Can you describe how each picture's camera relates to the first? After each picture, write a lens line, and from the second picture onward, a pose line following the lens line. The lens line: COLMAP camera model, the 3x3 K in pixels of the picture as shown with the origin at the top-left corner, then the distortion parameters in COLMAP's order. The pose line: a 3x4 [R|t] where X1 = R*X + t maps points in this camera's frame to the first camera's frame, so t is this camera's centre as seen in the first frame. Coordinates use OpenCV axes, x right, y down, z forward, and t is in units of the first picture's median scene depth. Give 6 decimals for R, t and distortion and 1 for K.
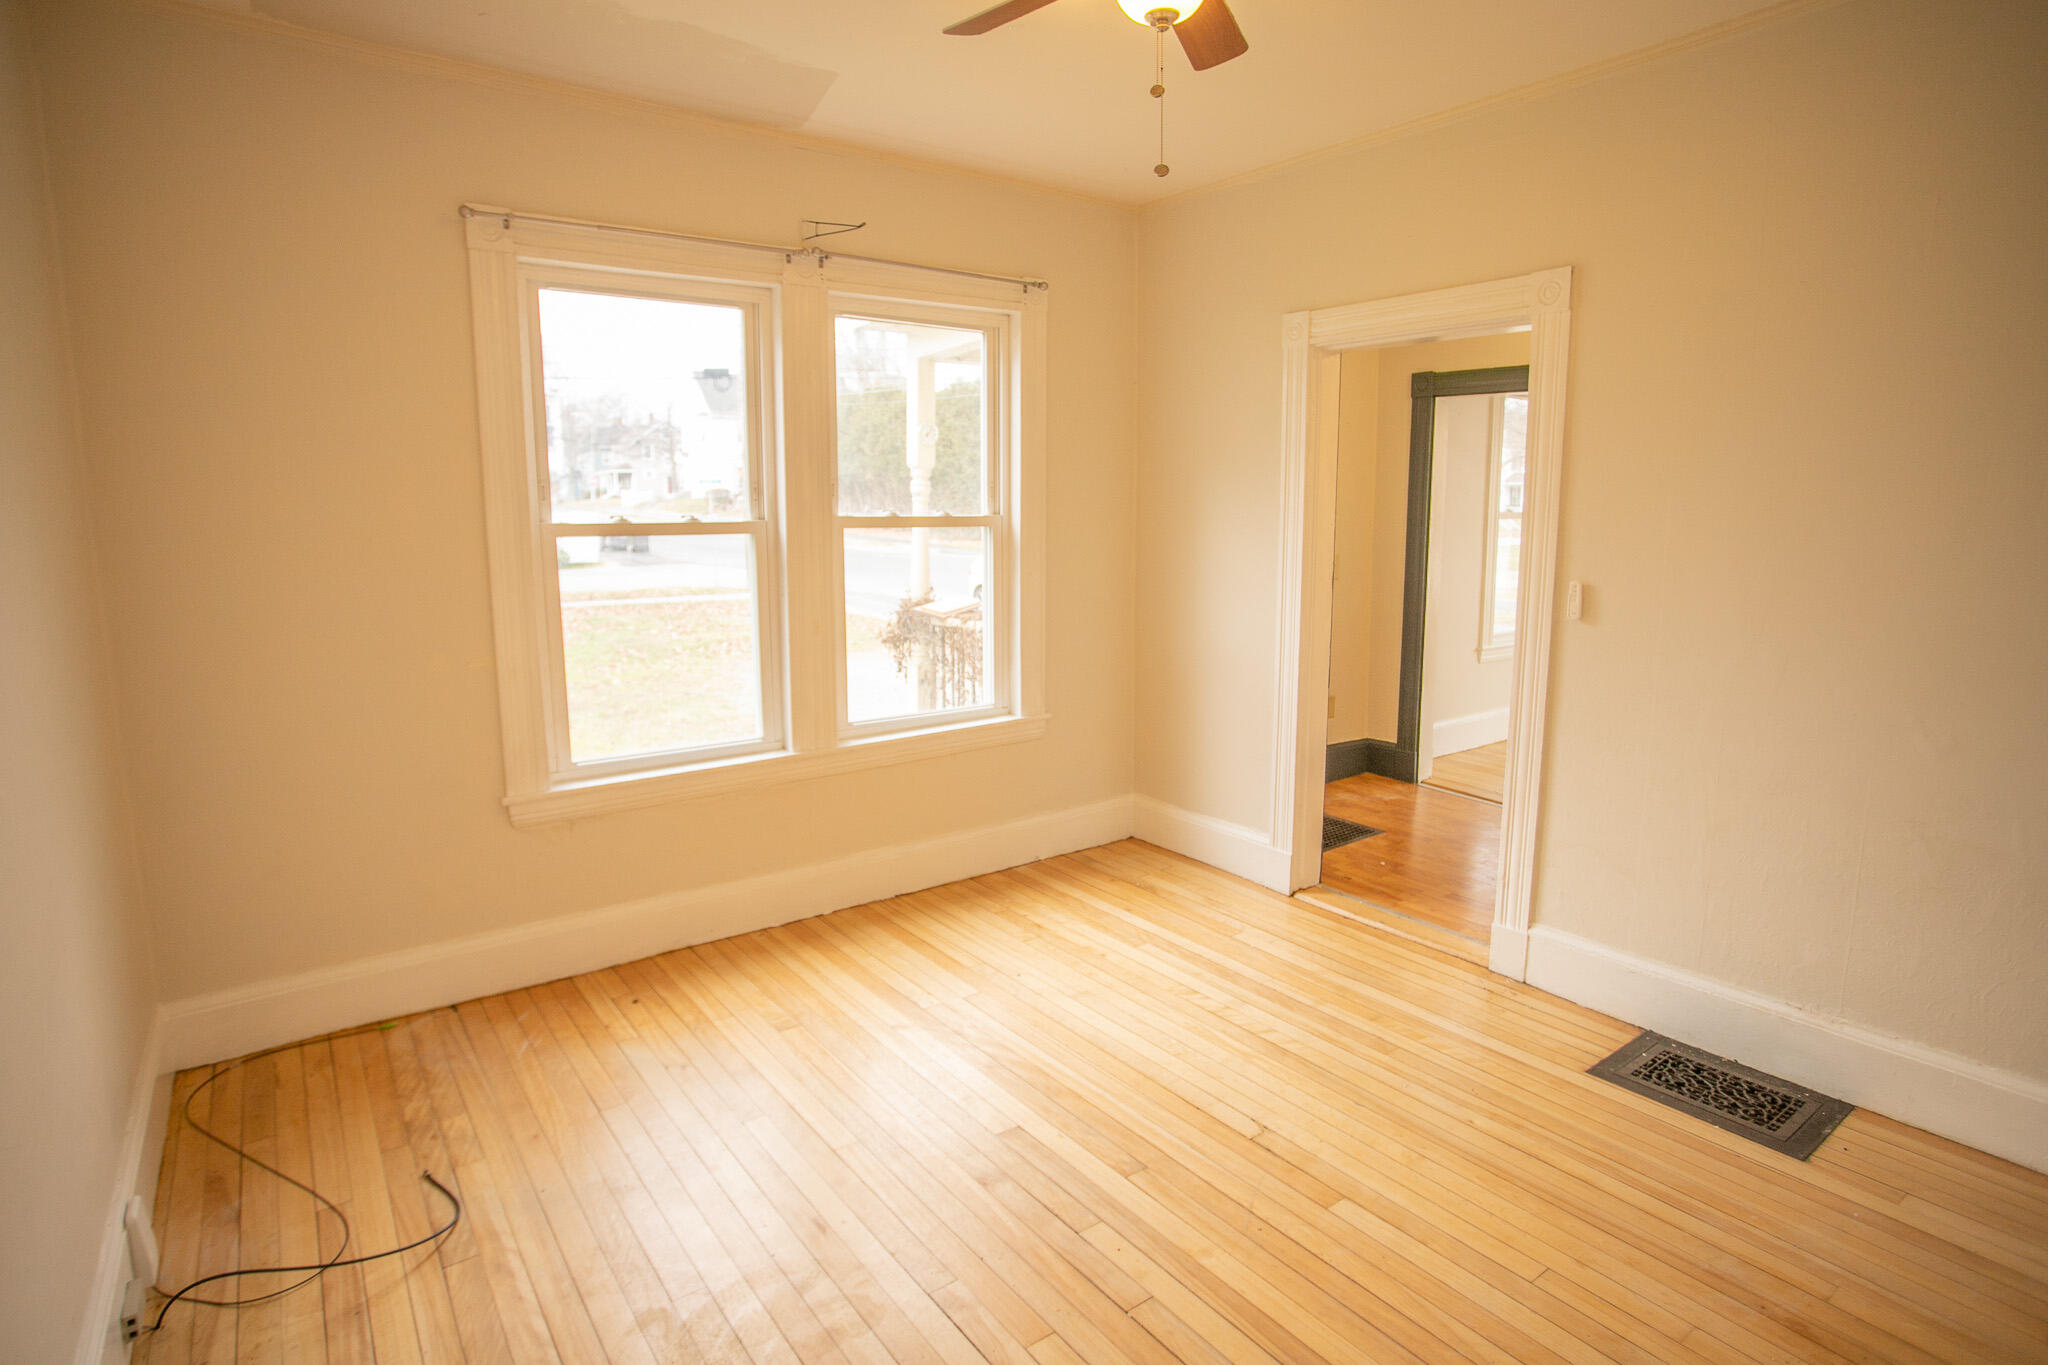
lens RADIAL K [[1004.1, 0, 1019.6], [0, 1004.1, 686.1], [0, 0, 1]] dist [-0.052388, 0.015143]
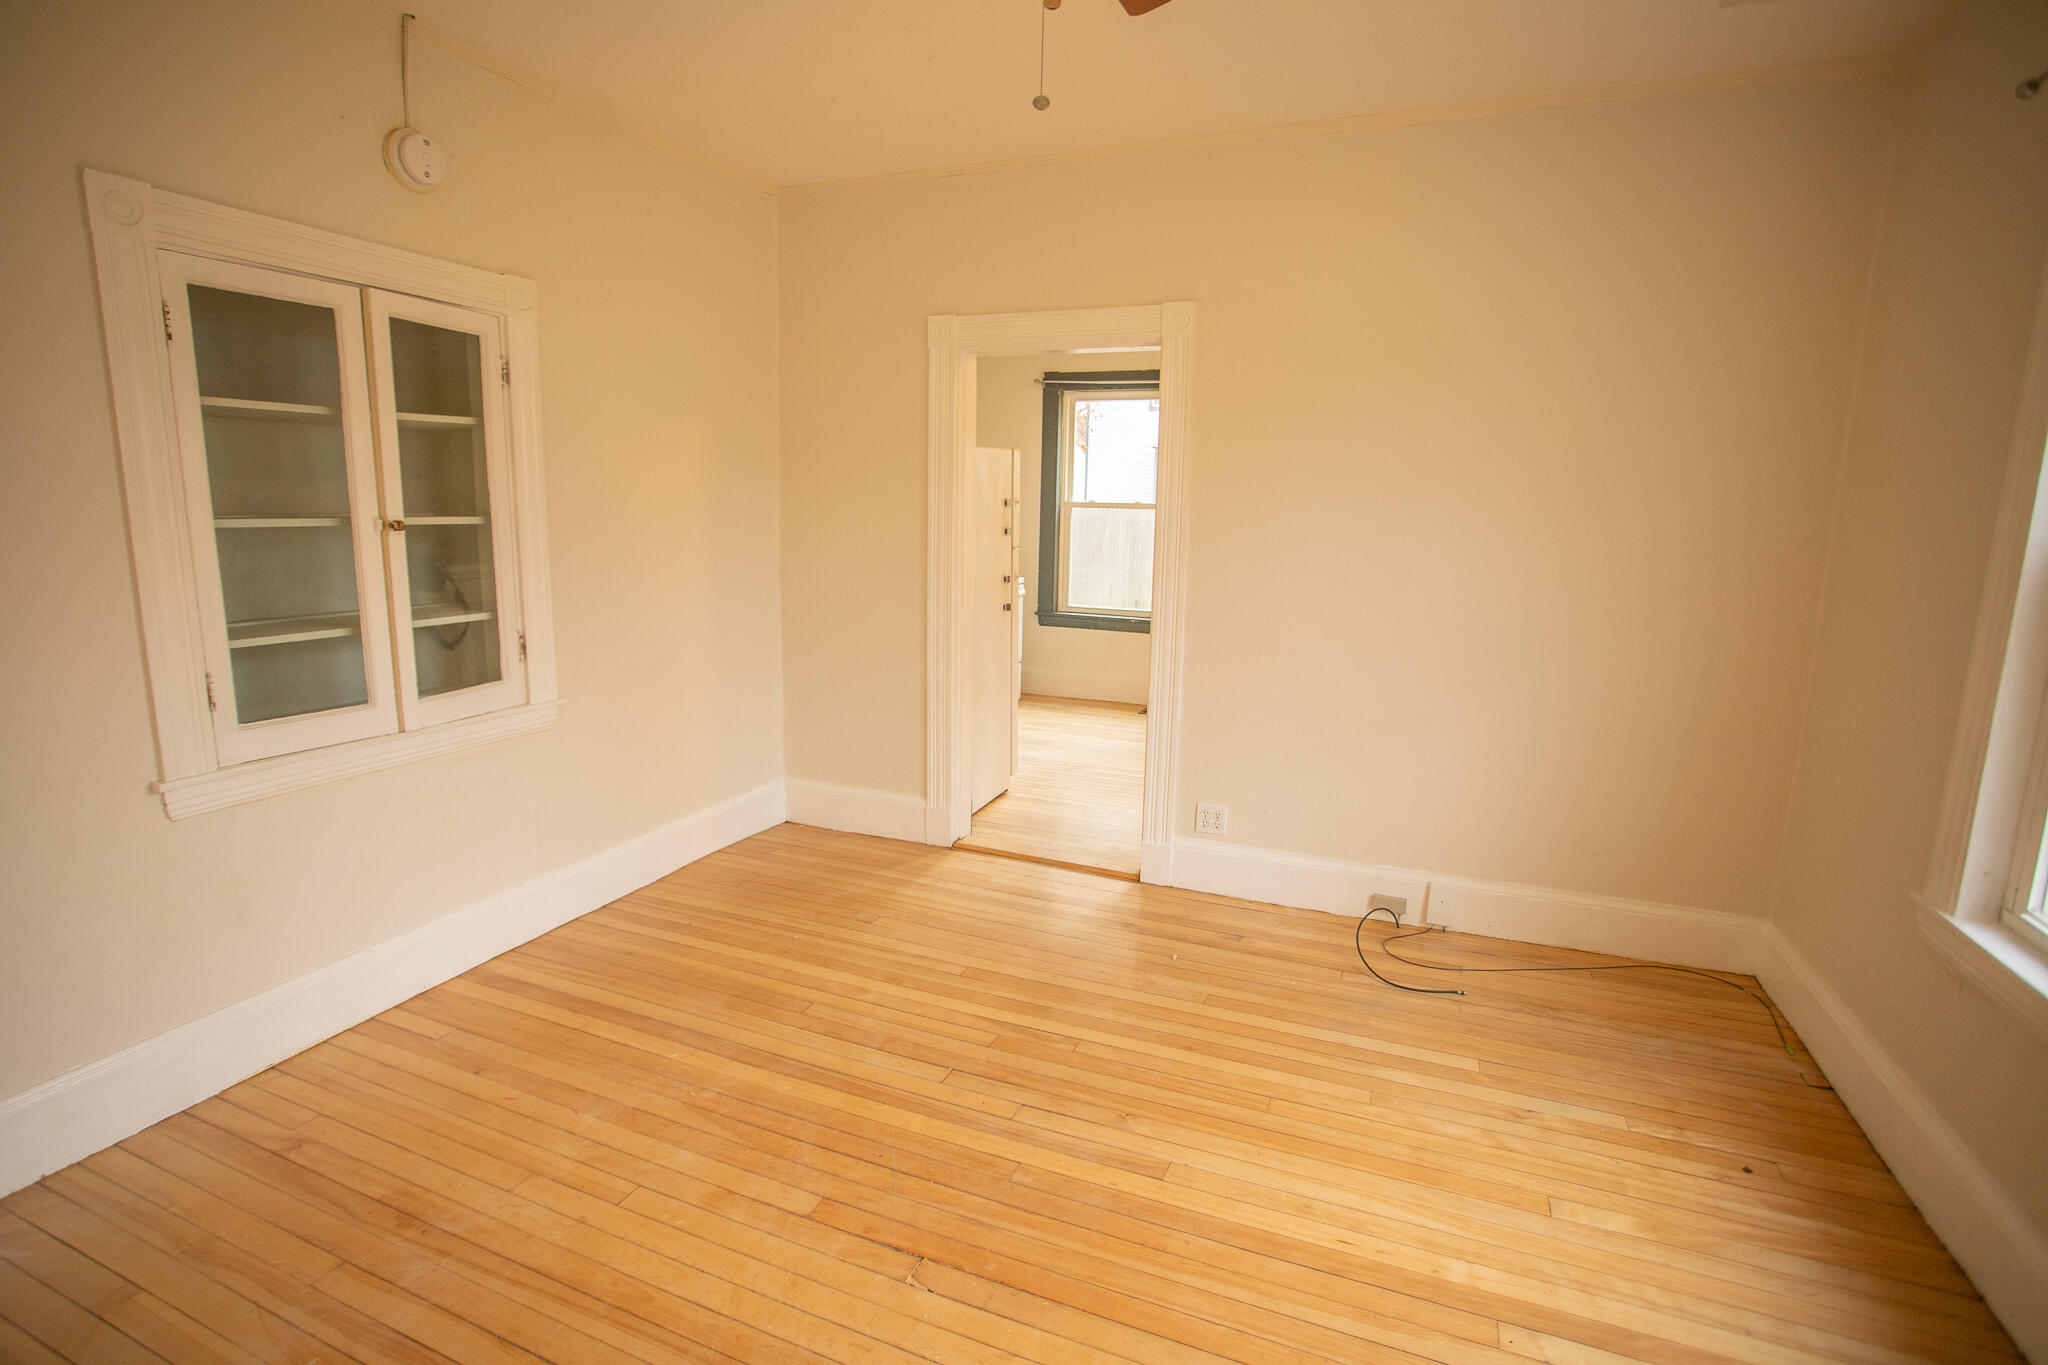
lens RADIAL K [[1004.1, 0, 1030.8], [0, 1004.1, 675.9], [0, 0, 1]] dist [-0.052388, 0.015143]
pose [[-0.842559, 0.085415, -0.531788, 0.605928], [-0.104599, 0.942598, 0.317123, -0.296257], [0.528350, 0.322820, -0.785260, 1.681365]]
